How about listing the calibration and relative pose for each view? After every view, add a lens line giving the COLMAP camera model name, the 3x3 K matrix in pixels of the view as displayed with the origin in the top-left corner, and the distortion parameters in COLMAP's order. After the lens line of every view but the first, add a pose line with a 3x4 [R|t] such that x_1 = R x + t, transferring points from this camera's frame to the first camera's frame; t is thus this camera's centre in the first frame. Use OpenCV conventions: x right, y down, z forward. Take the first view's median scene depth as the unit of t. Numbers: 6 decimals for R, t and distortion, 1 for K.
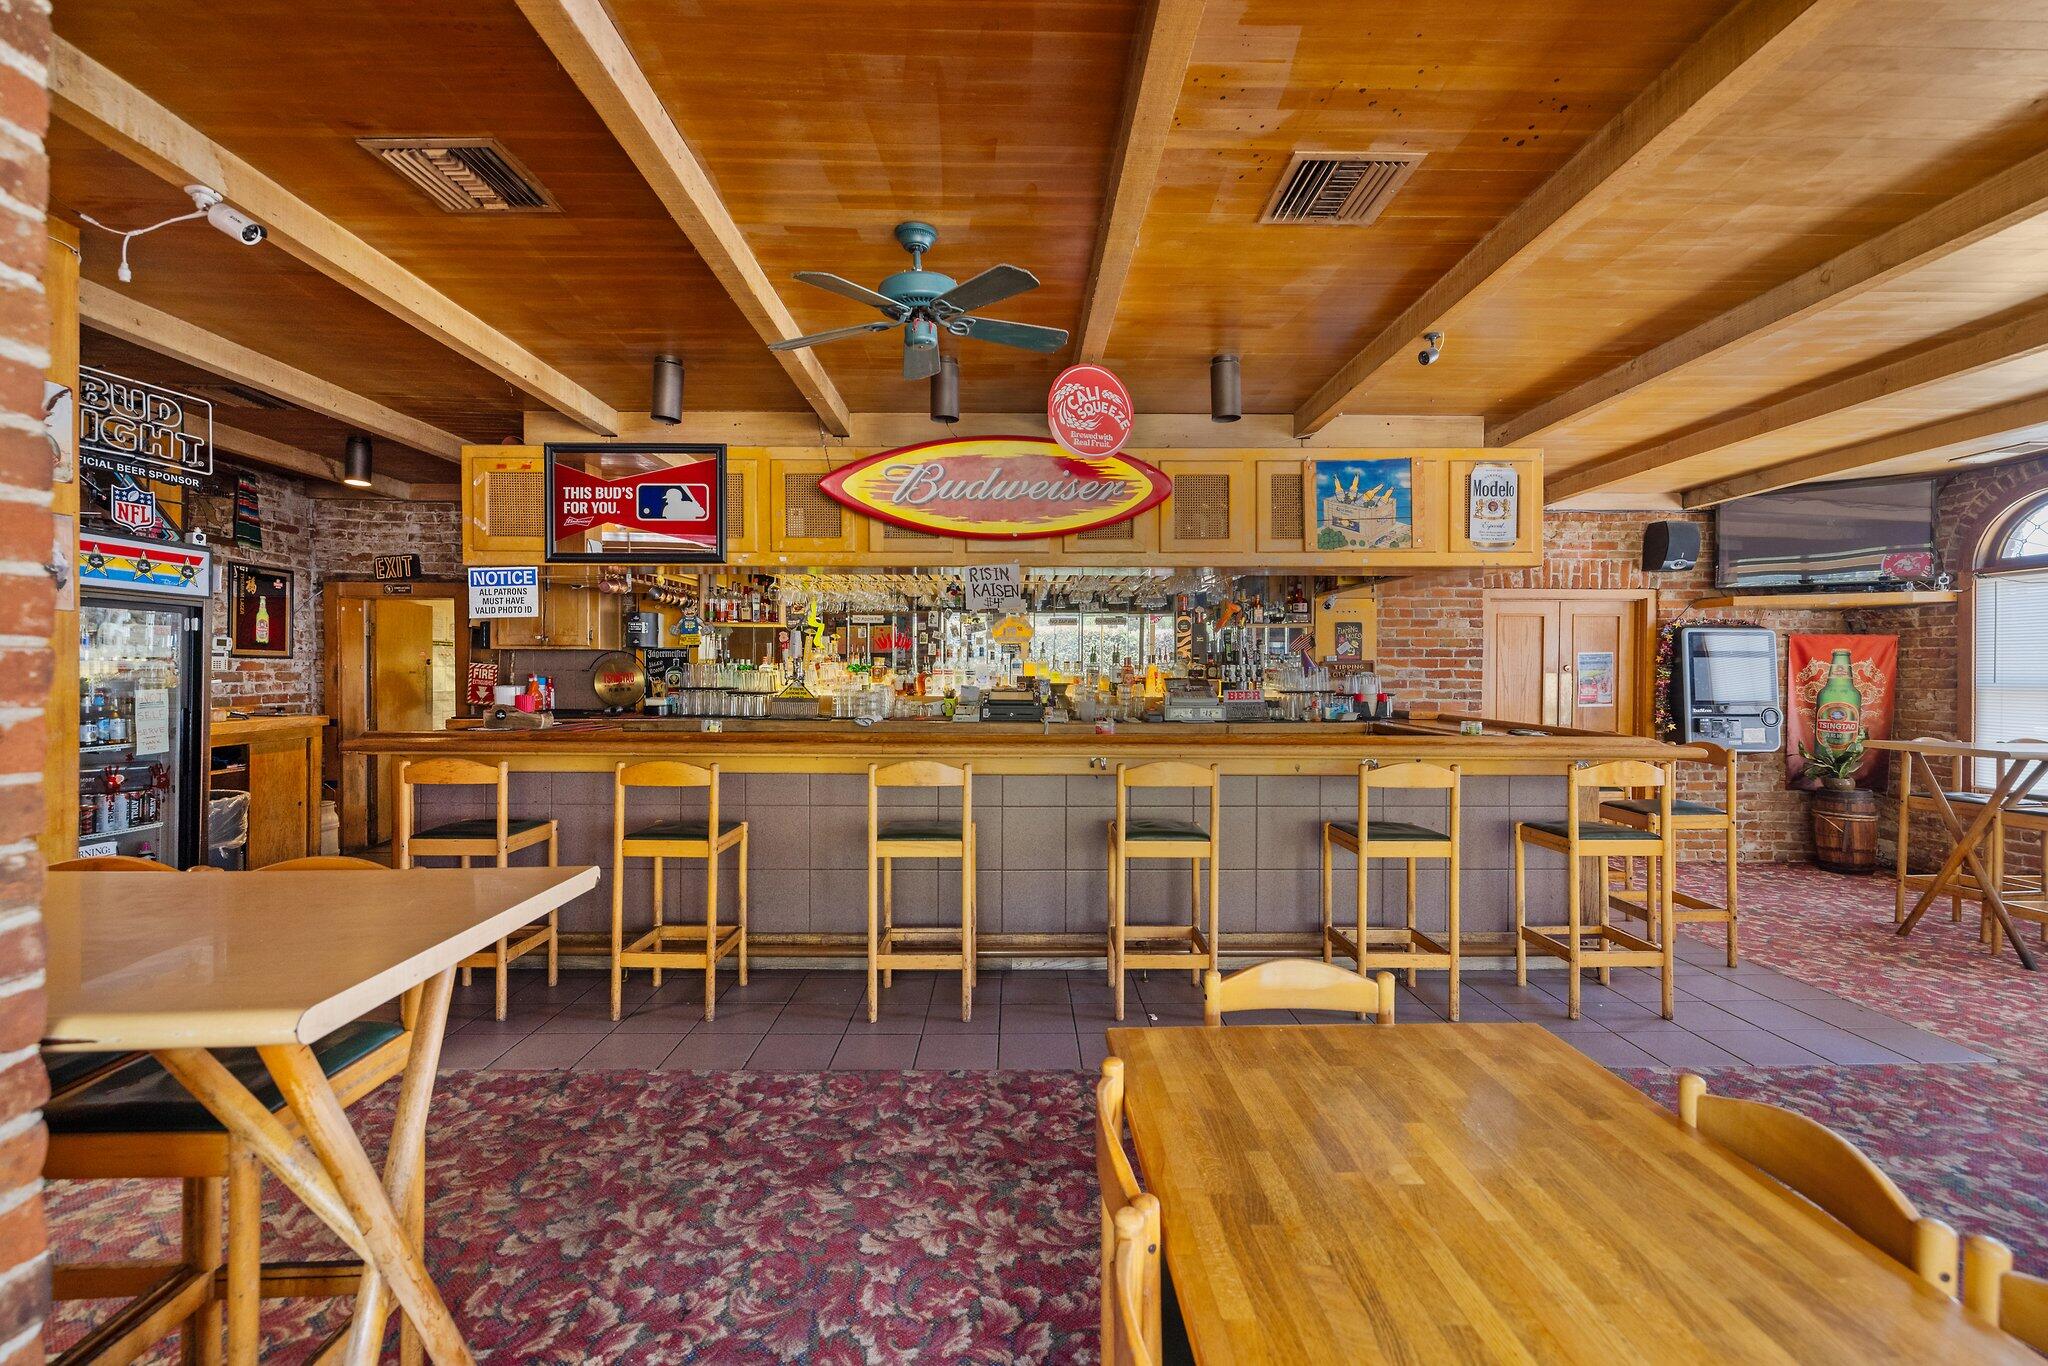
lens RADIAL K [[861.3, 0, 1023.1], [0, 861.3, 687.8], [0, 0, 1]] dist [-0.001635, -0.000227]
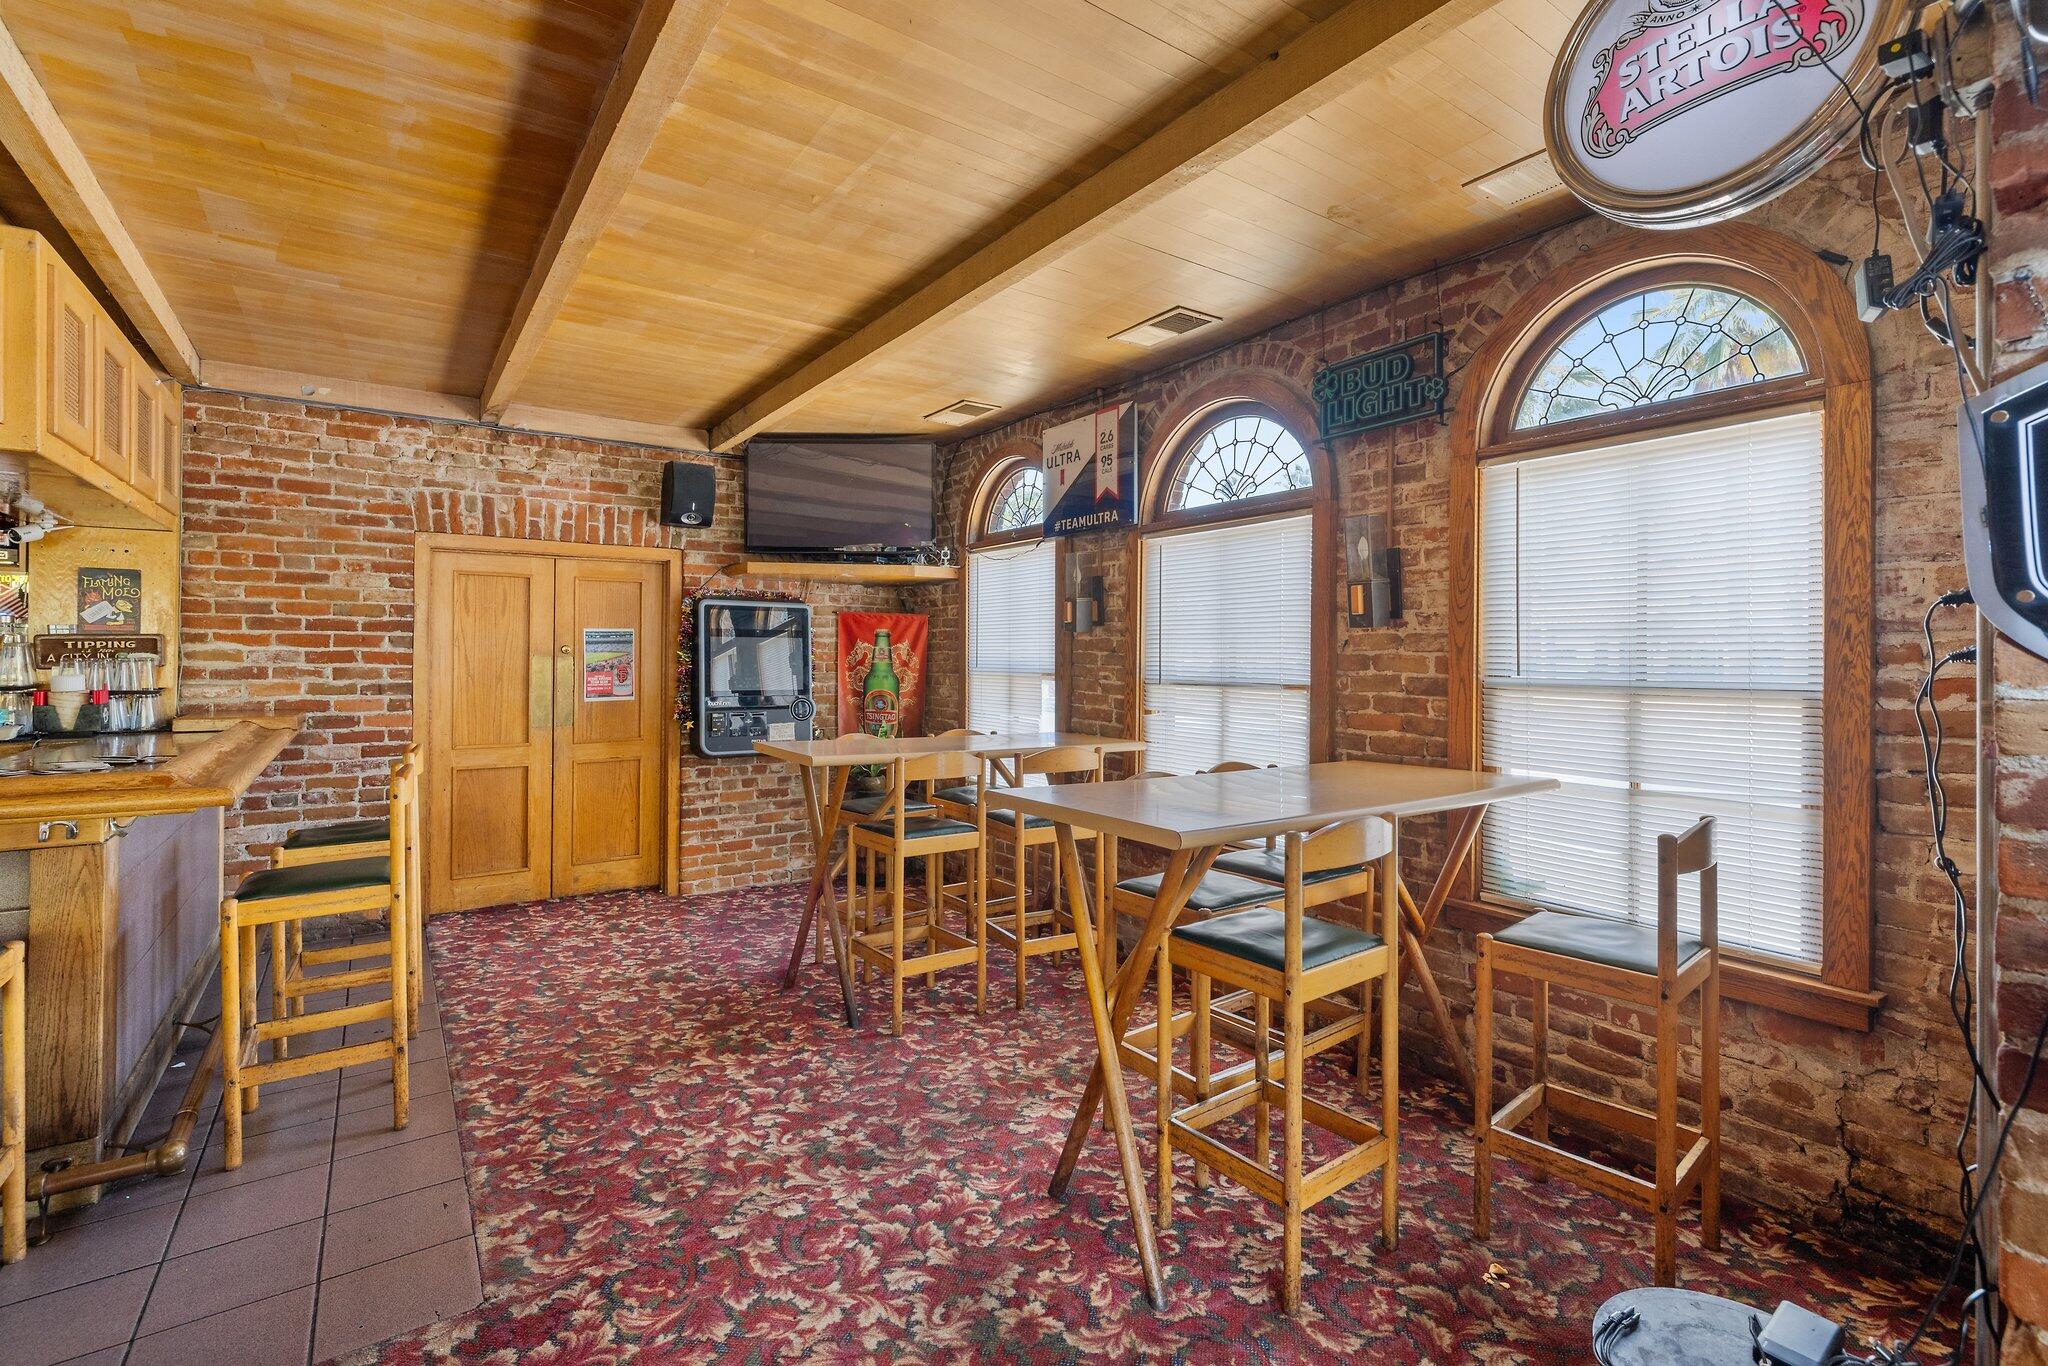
lens RADIAL K [[932.2, 0, 1029.2], [0, 932.2, 667.5], [0, 0, 1]] dist [0.002092, 0.000174]
pose [[0.828086, -0.005235, 0.560577, 0.523958], [0.009252, 0.999948, -0.004328, -0.000196], [-0.560525, 0.008771, 0.828091, 0.118589]]
